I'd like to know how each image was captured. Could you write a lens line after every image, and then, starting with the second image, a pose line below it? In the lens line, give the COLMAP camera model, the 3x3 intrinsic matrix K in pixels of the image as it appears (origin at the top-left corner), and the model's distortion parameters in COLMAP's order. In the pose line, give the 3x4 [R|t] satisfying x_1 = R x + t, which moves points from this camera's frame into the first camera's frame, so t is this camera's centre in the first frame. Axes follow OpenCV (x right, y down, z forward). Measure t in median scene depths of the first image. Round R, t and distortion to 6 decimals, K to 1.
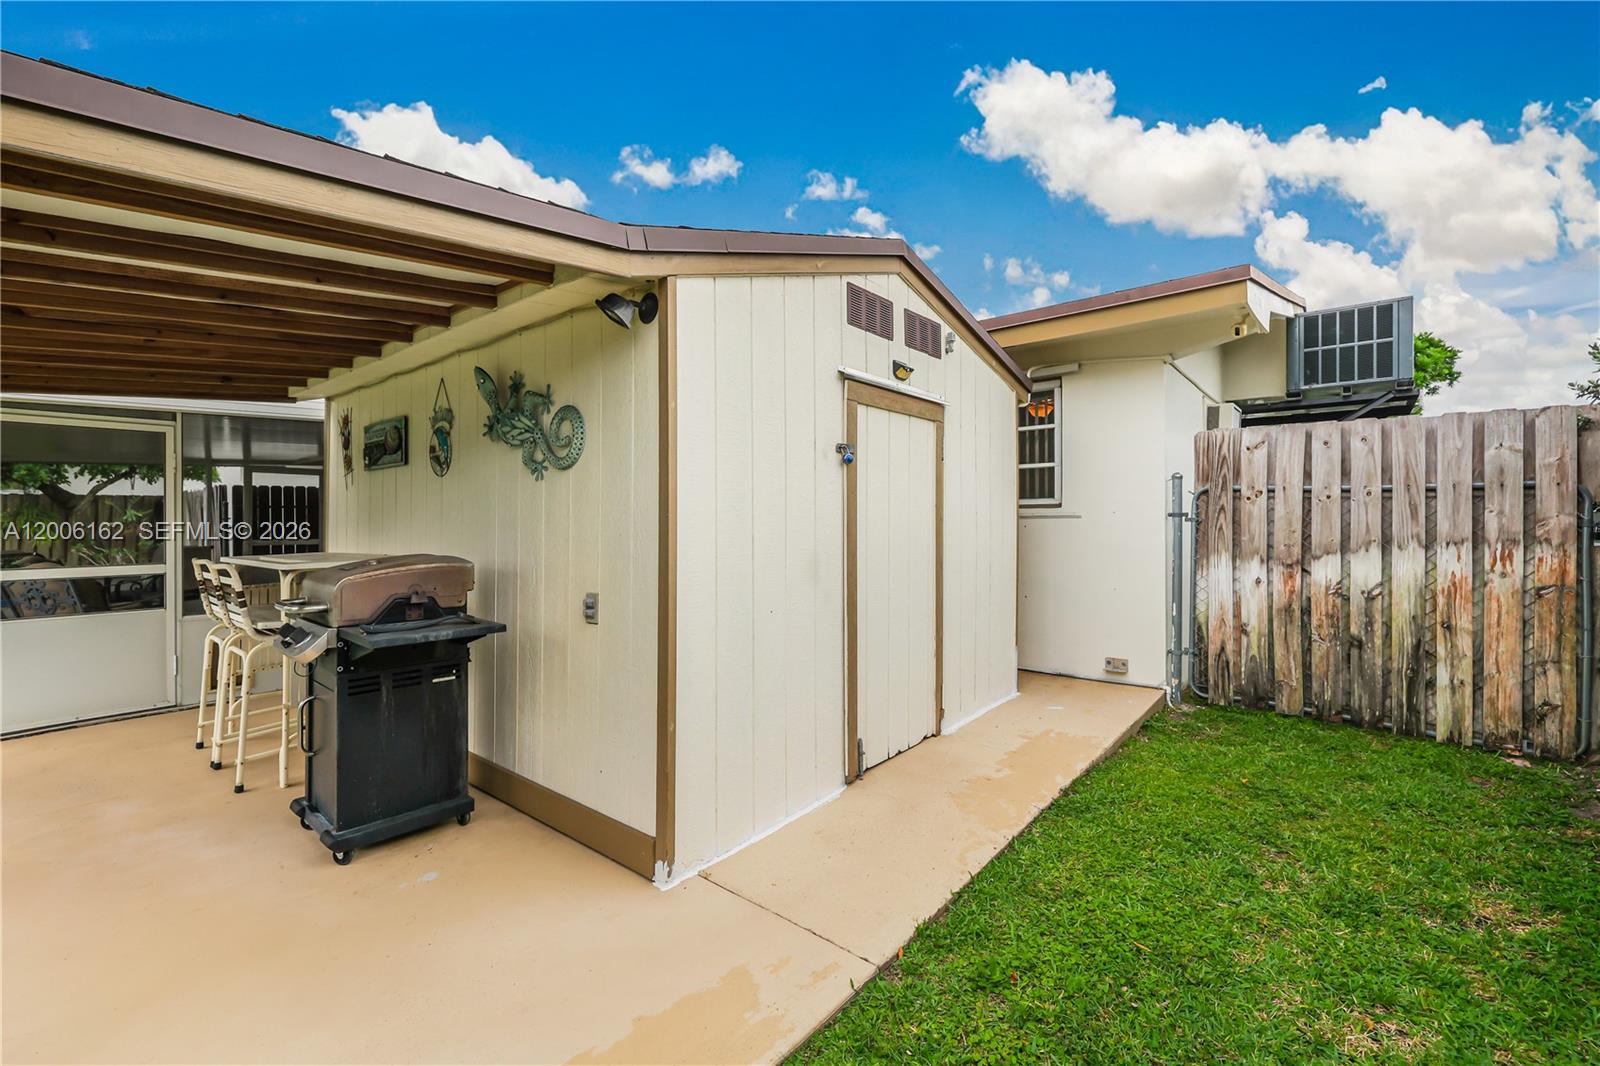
lens RADIAL K [[668.4, 0, 790.8], [0, 668.4, 521.2], [0, 0, 1]] dist [-0.000473, -0.000108]
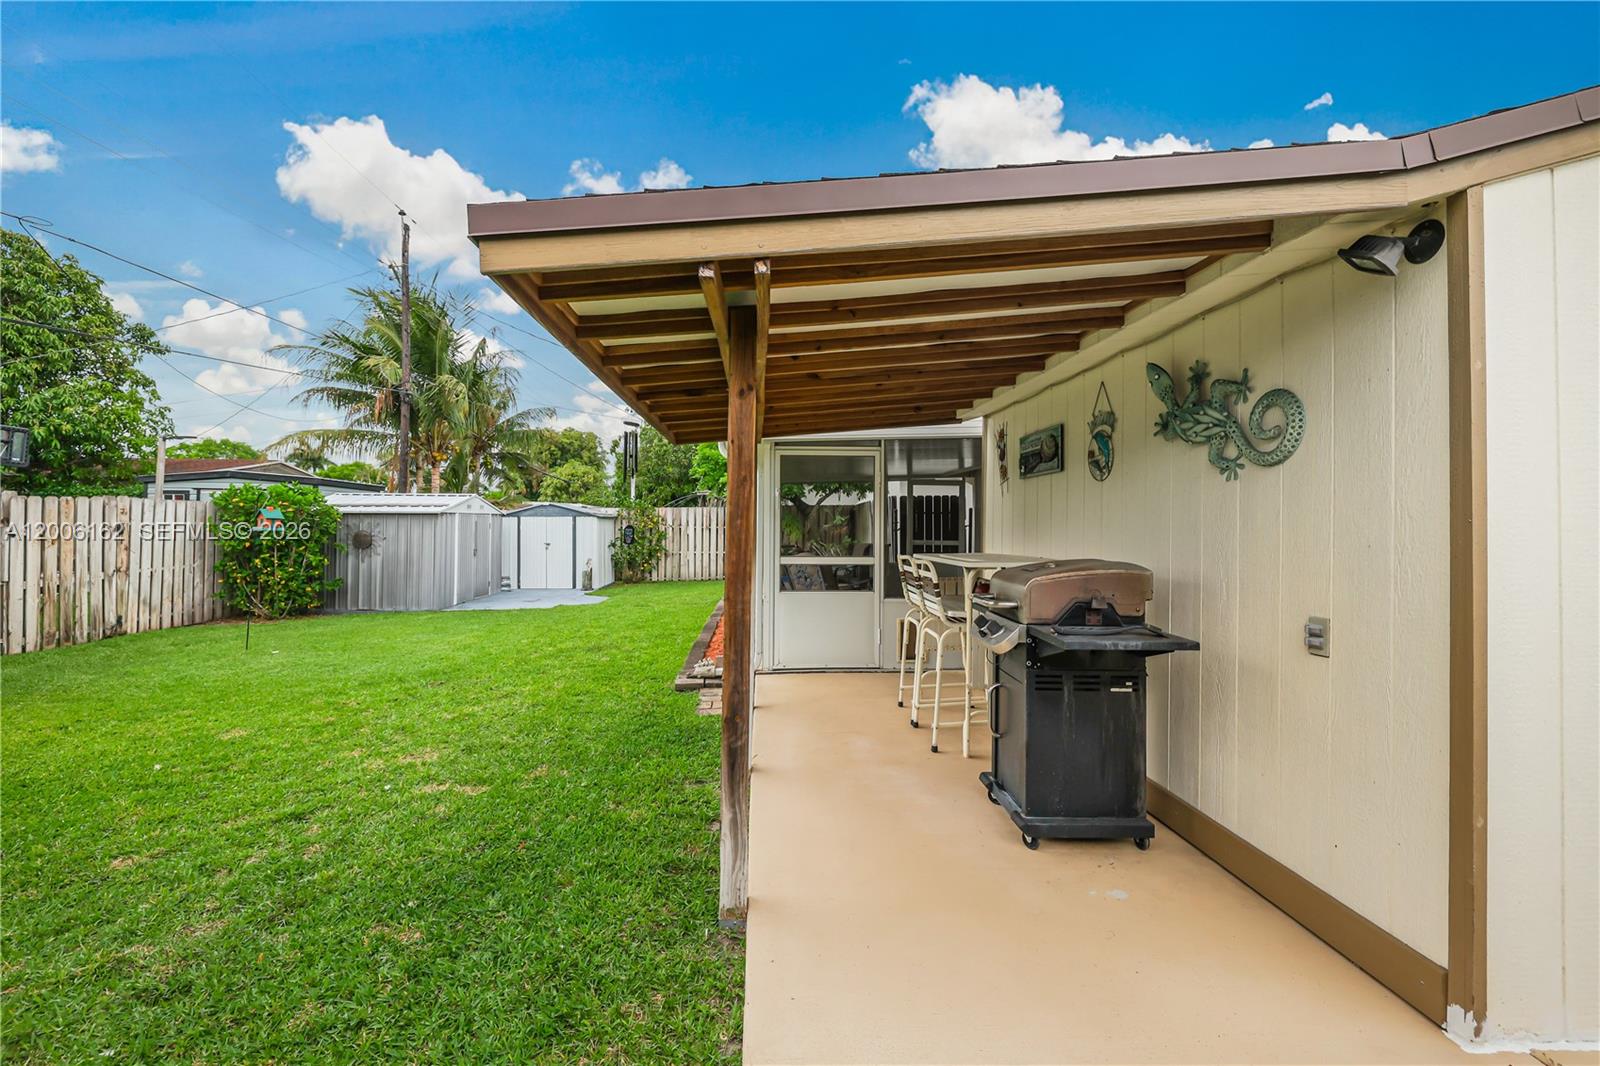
lens RADIAL K [[681.3, 0, 798.4], [0, 681.3, 514.9], [0, 0, 1]] dist [-0.000234, -0.000040]
pose [[0.680488, -0.002162, -0.732756, -0.111049], [-0.010877, 0.999856, -0.013051, 0.001488], [0.732678, 0.016851, 0.680367, -0.014715]]
